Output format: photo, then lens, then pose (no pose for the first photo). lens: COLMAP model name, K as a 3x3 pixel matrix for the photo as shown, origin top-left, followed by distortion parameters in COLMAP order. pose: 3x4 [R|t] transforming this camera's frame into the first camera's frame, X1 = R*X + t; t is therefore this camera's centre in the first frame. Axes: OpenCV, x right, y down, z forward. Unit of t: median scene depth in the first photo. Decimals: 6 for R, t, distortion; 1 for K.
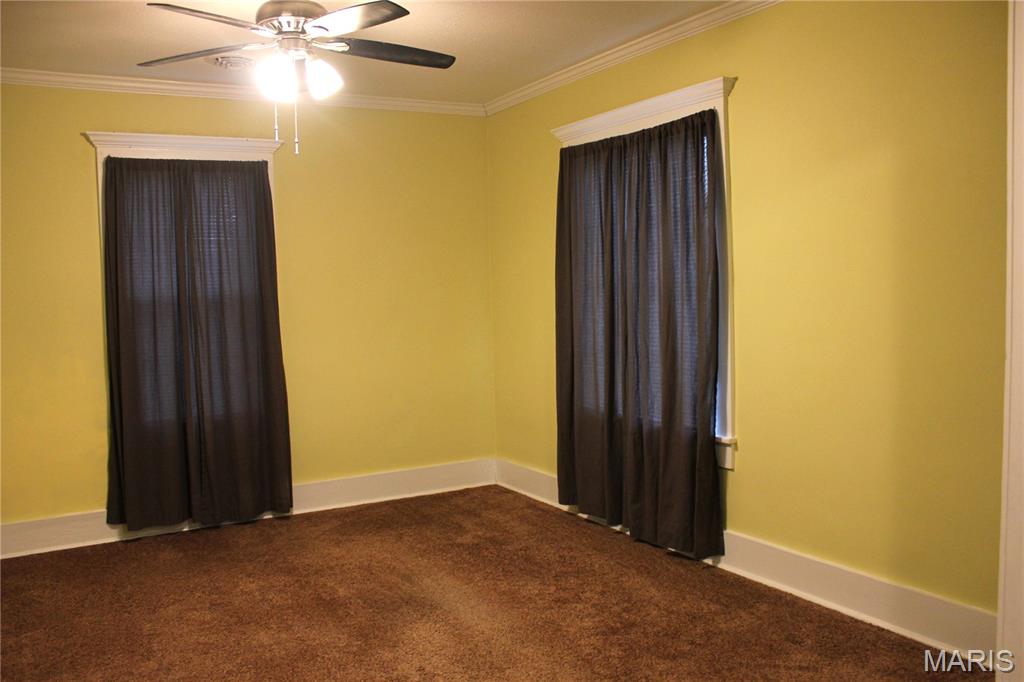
lens RADIAL K [[854.9, 0, 512.3], [0, 854.9, 343.5], [0, 0, 1]] dist [-0.155445, 0.129079]
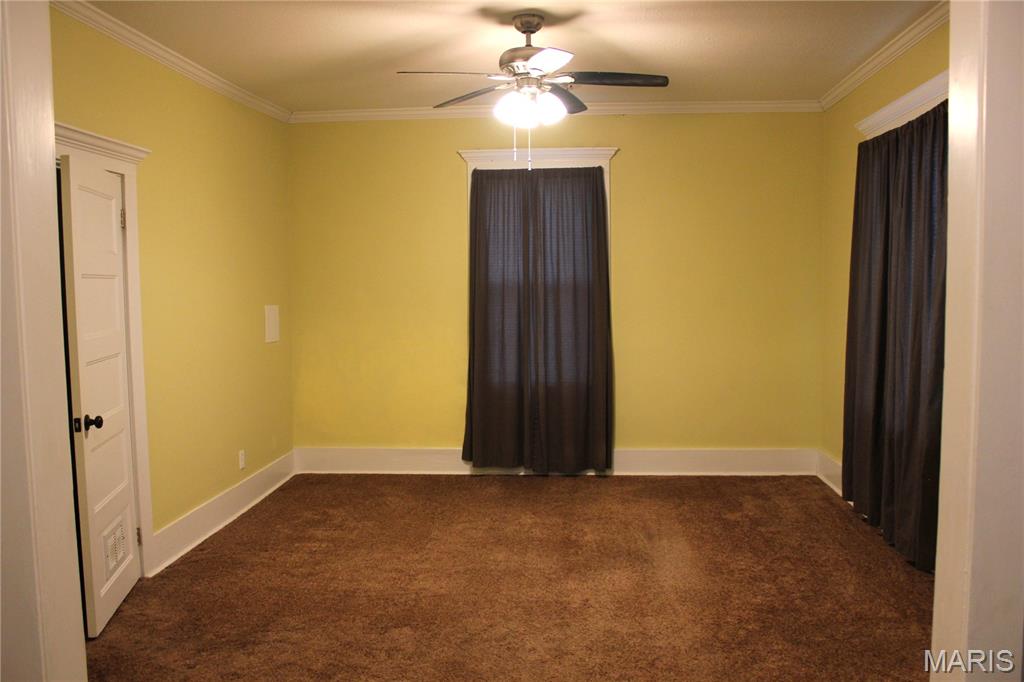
lens RADIAL K [[854.9, 0, 511.6], [0, 854.9, 344.5], [0, 0, 1]] dist [-0.155445, 0.129079]
pose [[0.821487, 0.062536, -0.566788, 0.305041], [-0.052365, 0.998041, 0.034222, -0.006807], [0.567818, 0.001567, 0.823153, -0.032865]]
